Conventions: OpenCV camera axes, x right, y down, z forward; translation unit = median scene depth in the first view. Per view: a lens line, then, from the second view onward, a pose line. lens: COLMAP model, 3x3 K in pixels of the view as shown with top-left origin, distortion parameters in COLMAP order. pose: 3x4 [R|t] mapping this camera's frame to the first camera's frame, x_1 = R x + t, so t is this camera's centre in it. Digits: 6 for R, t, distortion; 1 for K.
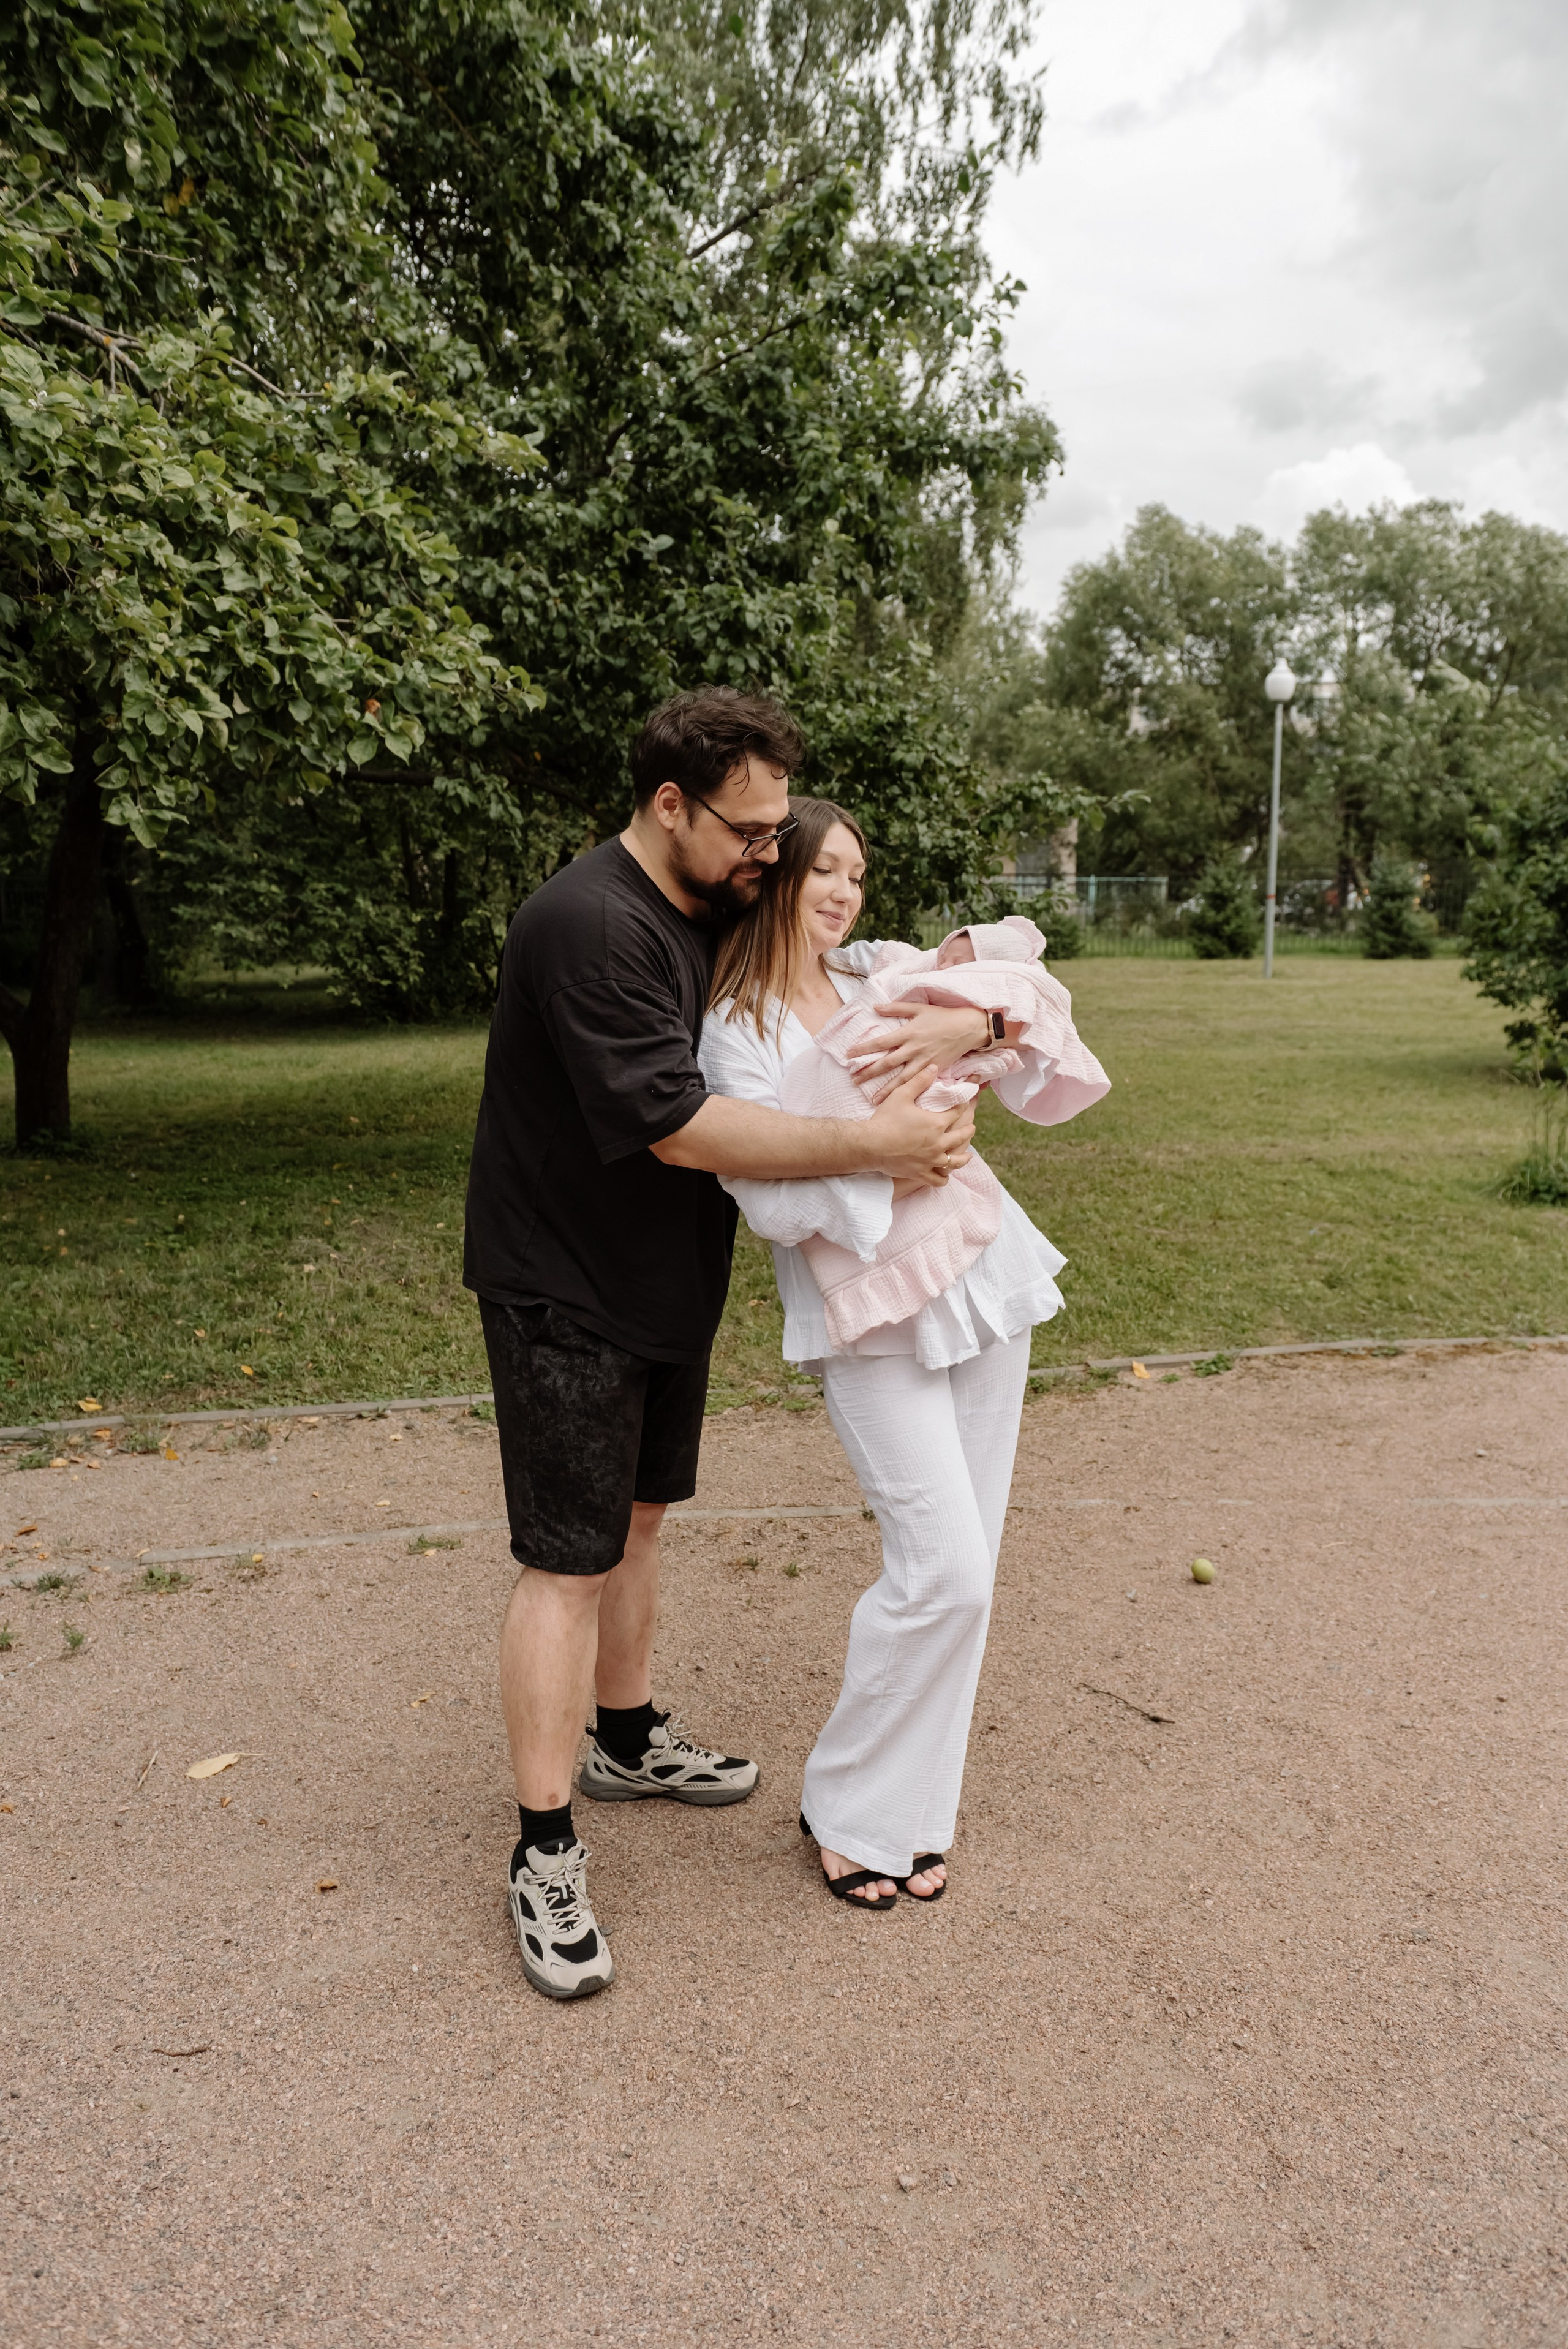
lens RADIAL K [[1725.2, 0, 784.0], [0, 1725.2, 1174.5], [0, 0, 1]] dist [0.006438, 0.000784]
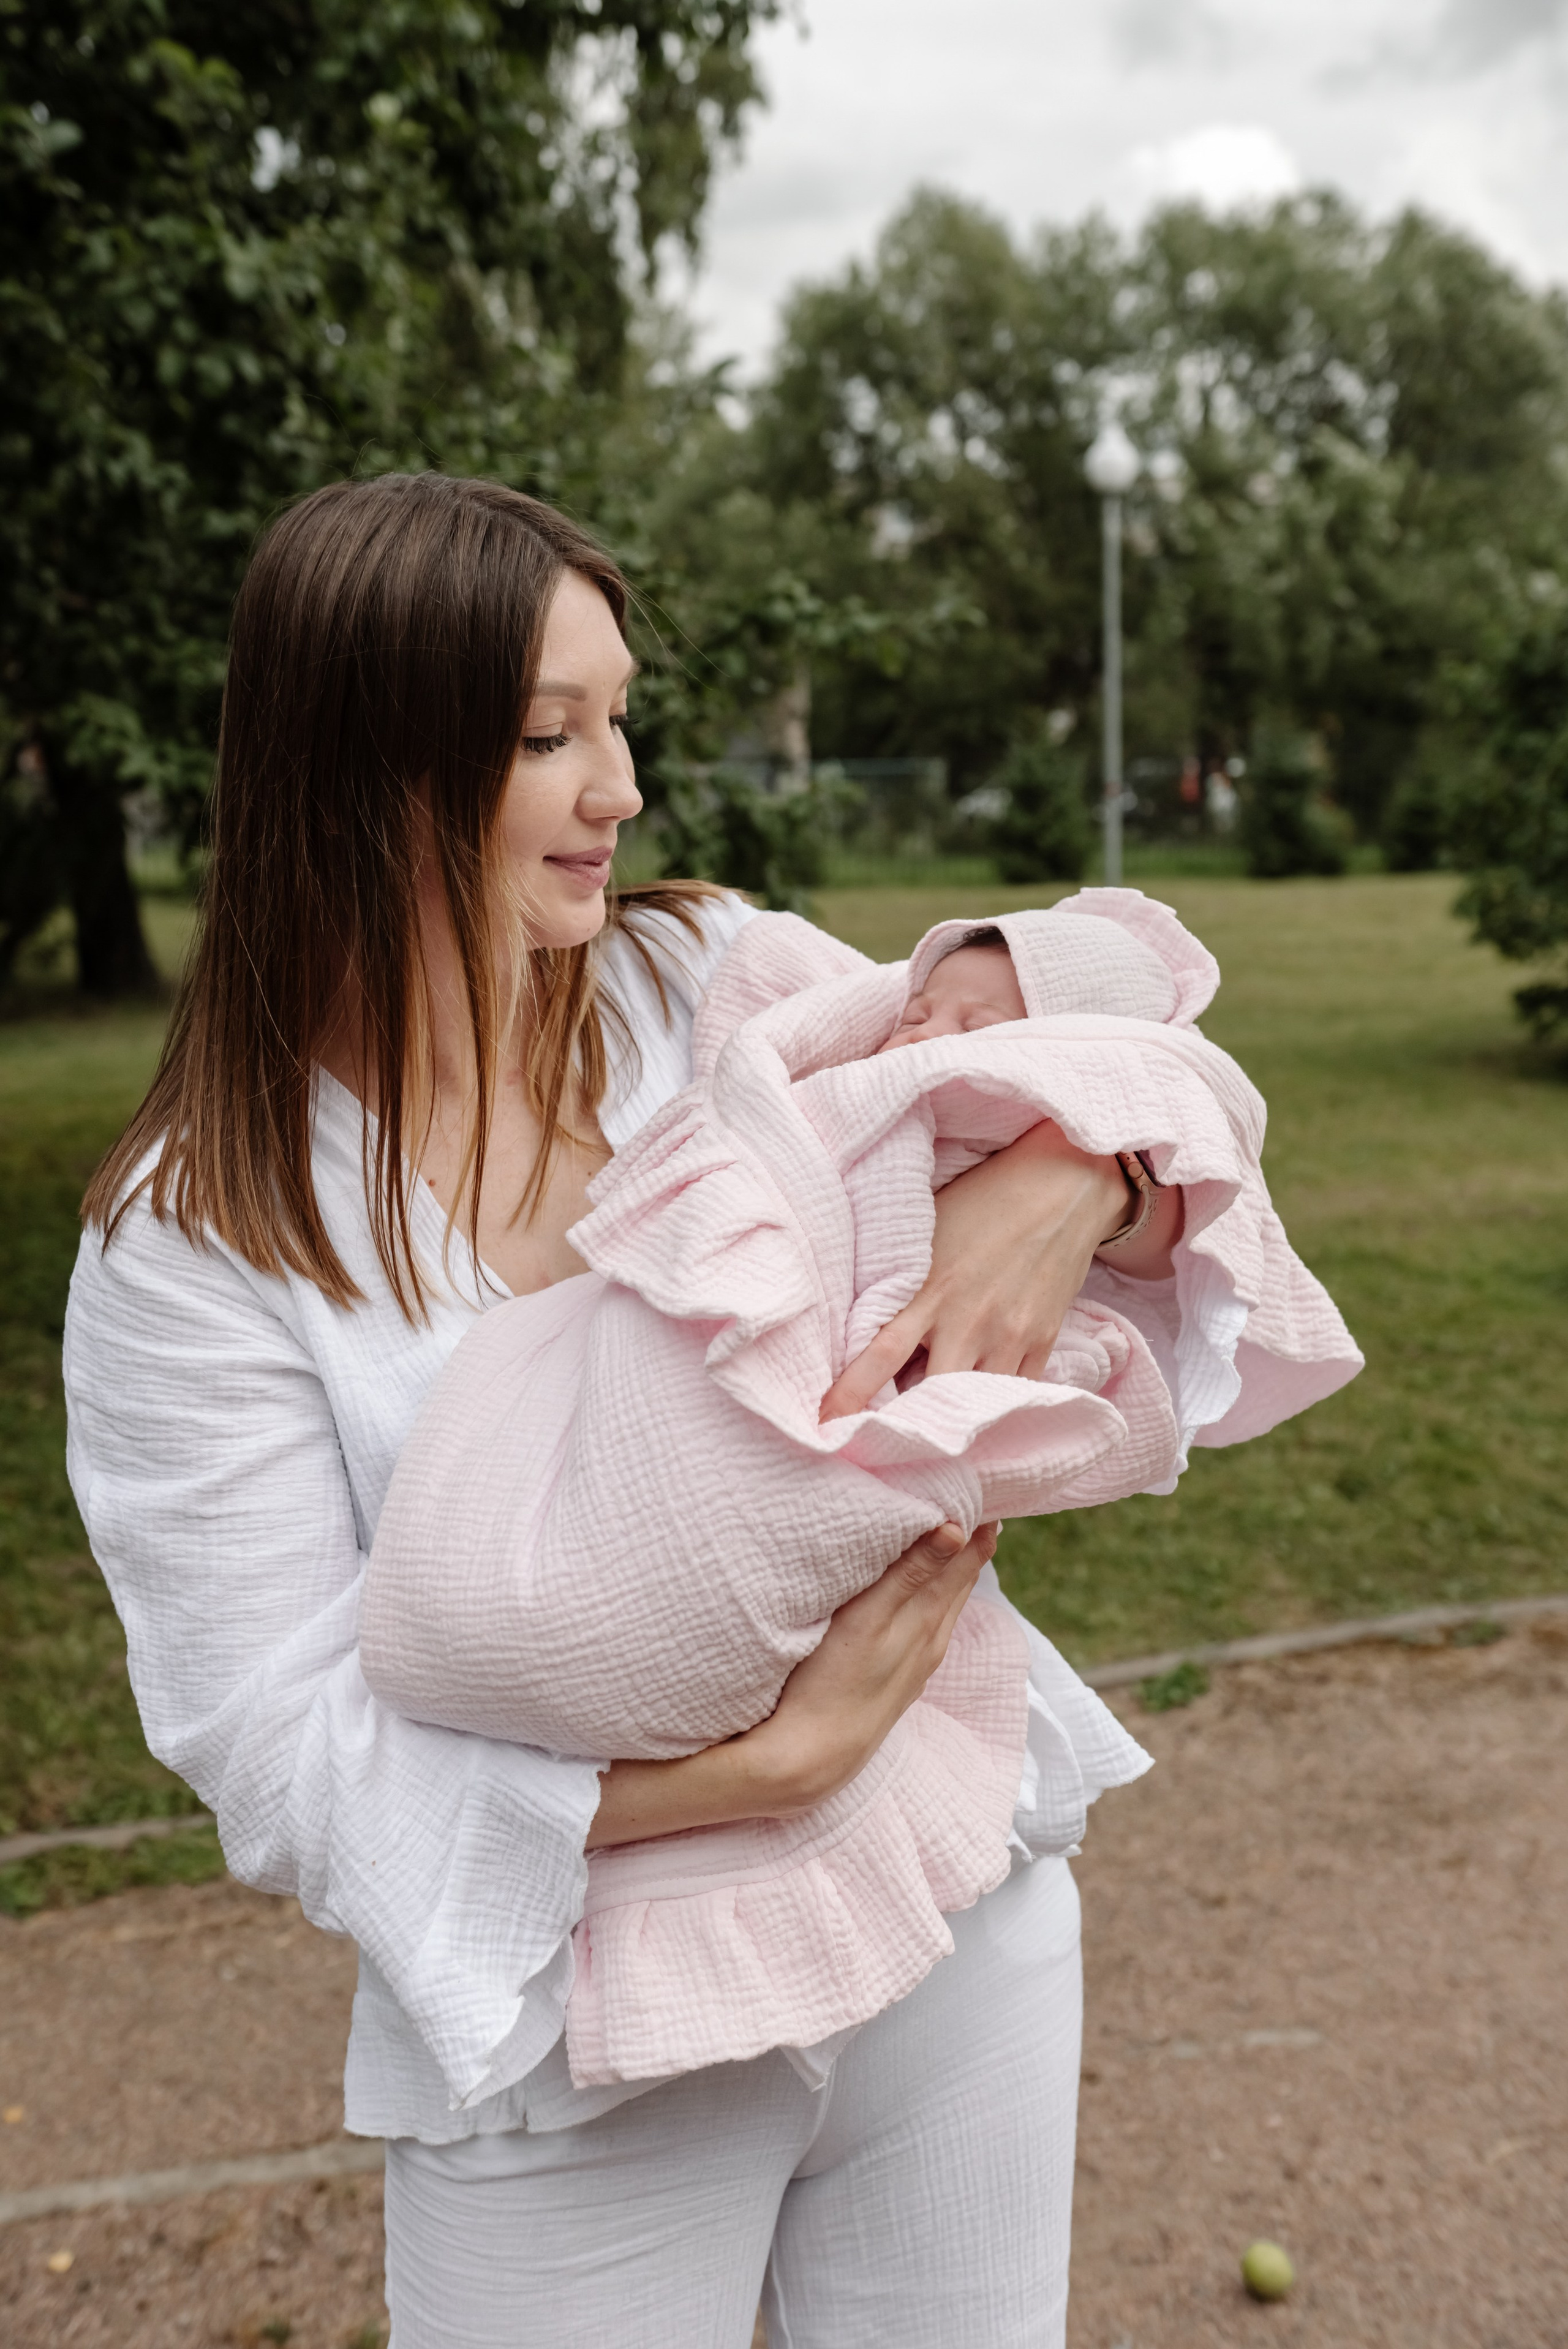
lens RADIAL K [[2654.7, 0, 744.9], [0, 2654.7, 1236.0], [0, 0, 1]] dist [-0.002181, -0.029134]
pose [[0.989675, -0.040489, 0.137493, 0.009281], [0.039943, 0.999179, 0.006730, -0.026510], [-0.137652, -0.001169, 0.990480, 0.152785]]
